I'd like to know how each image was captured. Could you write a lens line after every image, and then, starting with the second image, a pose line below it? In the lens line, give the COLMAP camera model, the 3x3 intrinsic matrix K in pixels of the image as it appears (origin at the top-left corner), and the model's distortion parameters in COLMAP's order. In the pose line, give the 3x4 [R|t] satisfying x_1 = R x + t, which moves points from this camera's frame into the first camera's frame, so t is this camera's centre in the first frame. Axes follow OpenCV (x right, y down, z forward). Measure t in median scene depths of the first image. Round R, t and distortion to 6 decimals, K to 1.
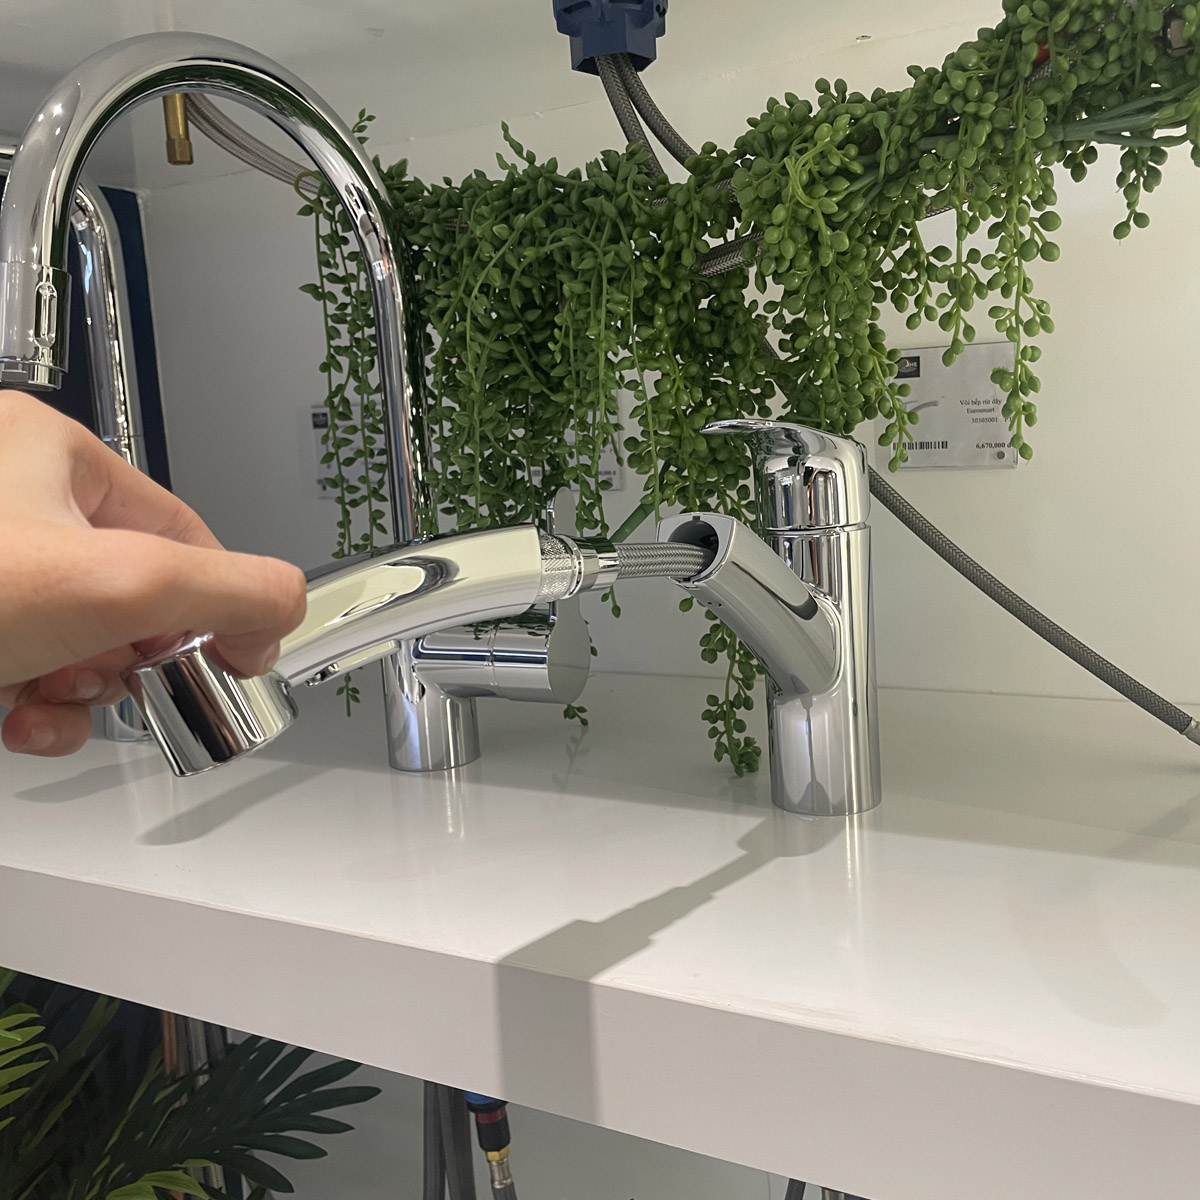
lens RADIAL K [[1196.2, 0, 600.0], [0, 1196.2, 600.0], [0, 0, 1]] dist [0.093256, -0.250277]
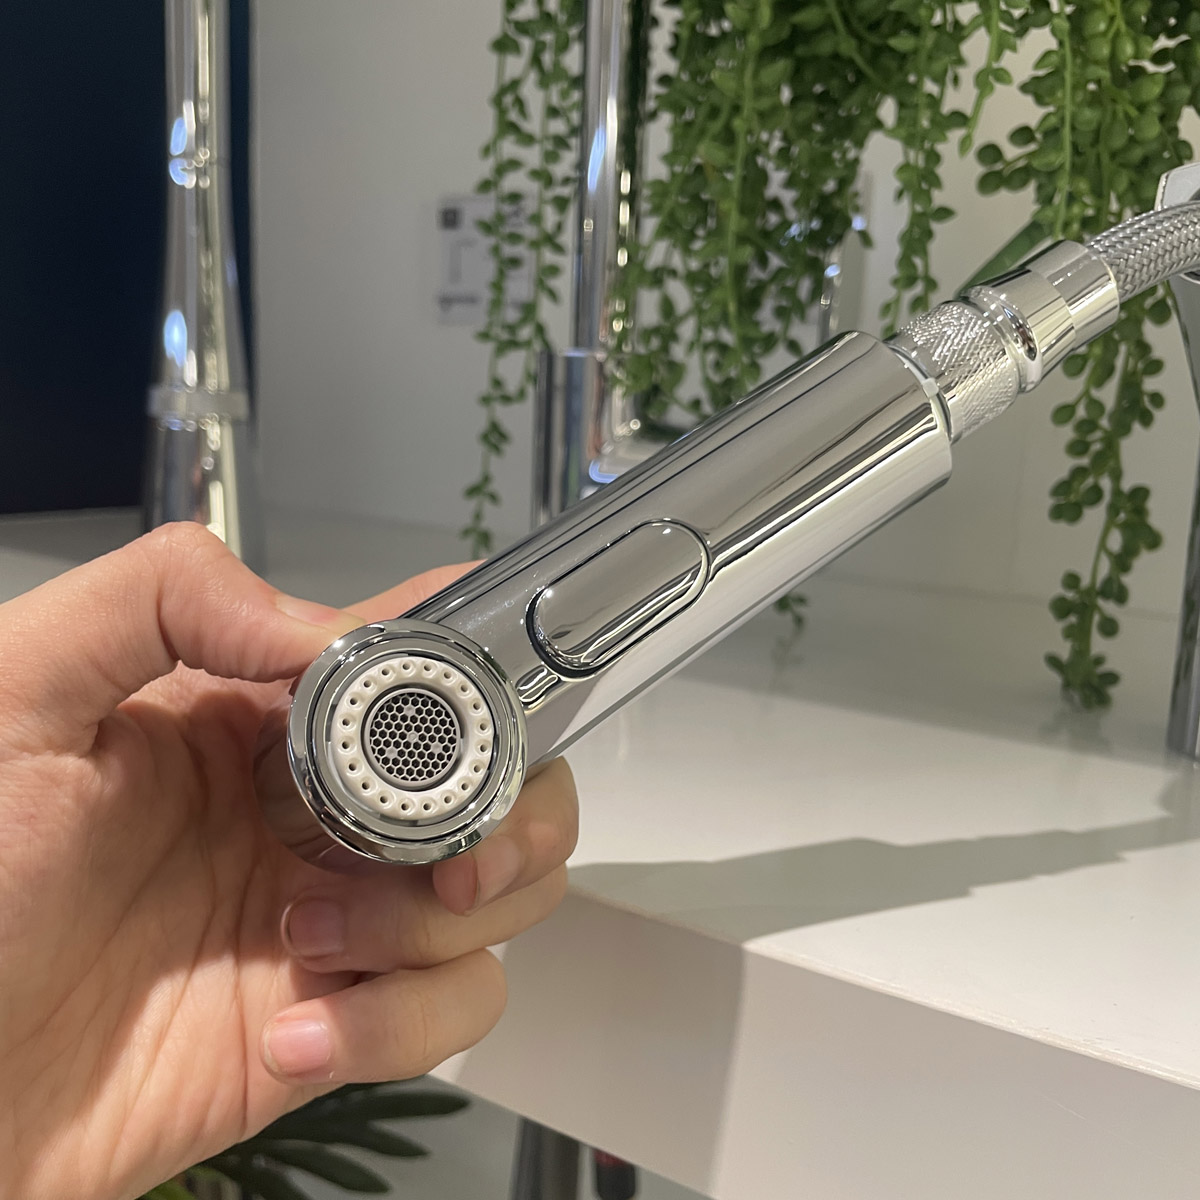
lens RADIAL K [[1196.2, 0, 600.0], [0, 1196.2, 600.0], [0, 0, 1]] dist [0.093256, -0.250277]
pose [[0.992420, 0.111968, -0.050645, -0.120774], [-0.110817, 0.993526, 0.025002, 0.109421], [0.053117, -0.019200, 0.998404, 0.378742]]
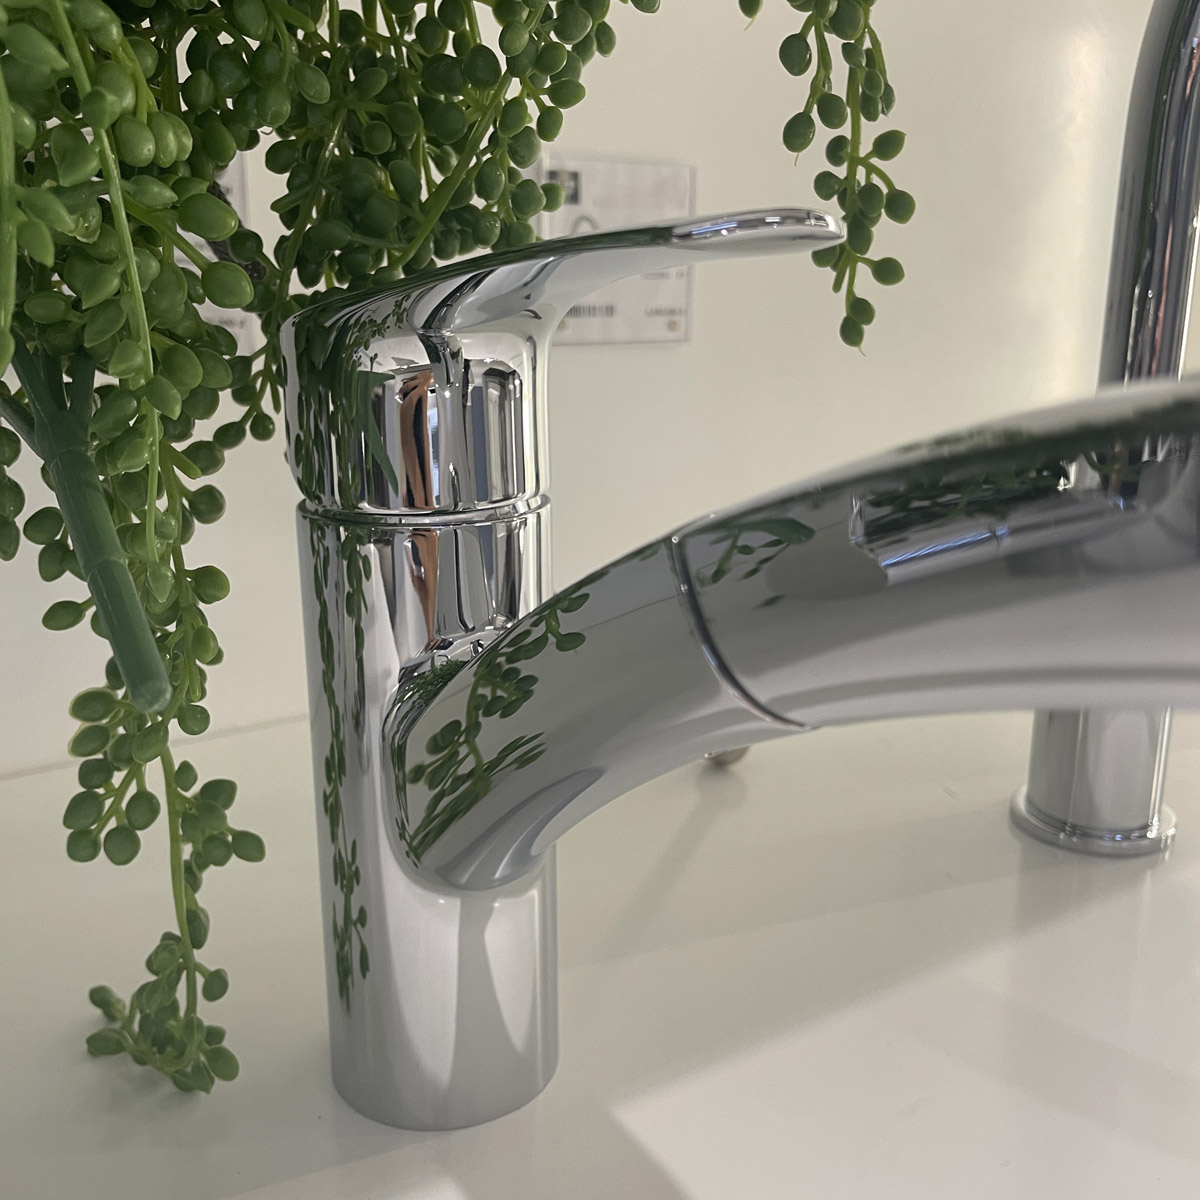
lens RADIAL K [[1243.7, 0, 600.0], [0, 1243.7, 600.0], [0, 0, 1]] dist [0.009130, -0.014890]
pose [[0.433139, -0.165539, 0.885995, -0.190623], [0.086378, 0.986089, 0.142012, -0.079181], [-0.897179, 0.015019, 0.441412, 0.724631]]
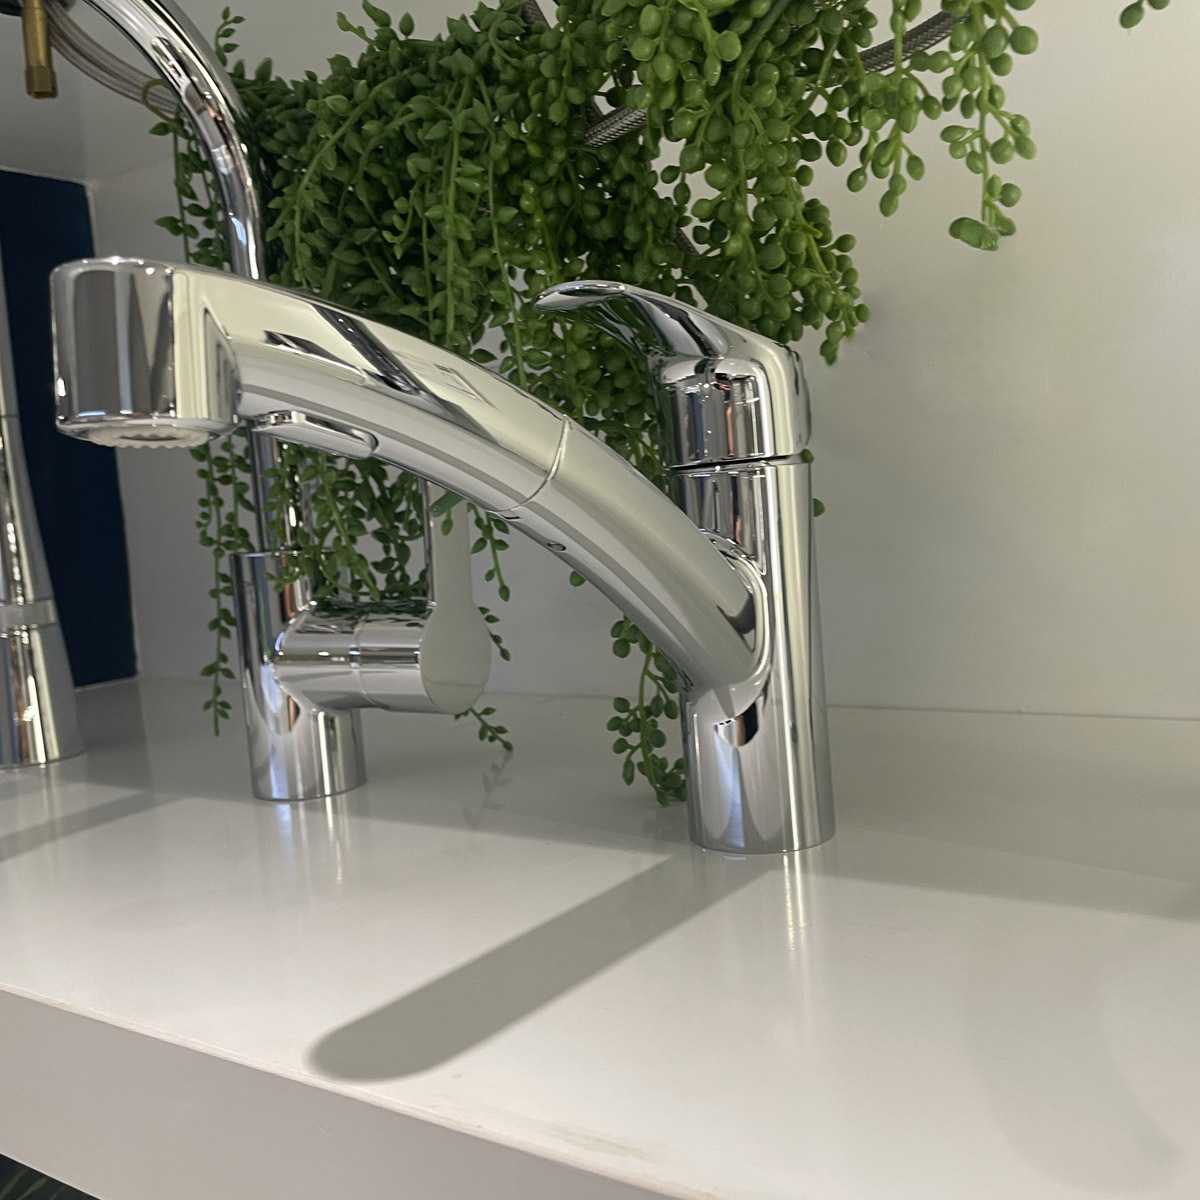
lens RADIAL K [[1195.2, 0, 588.9], [0, 1195.2, 615.5], [0, 0, 1]] dist [0.061964, -0.115666]
pose [[0.996040, -0.006438, -0.088668, 0.147762], [0.002497, 0.999007, -0.044489, 0.063307], [0.088866, 0.044091, 0.995067, 0.240364]]
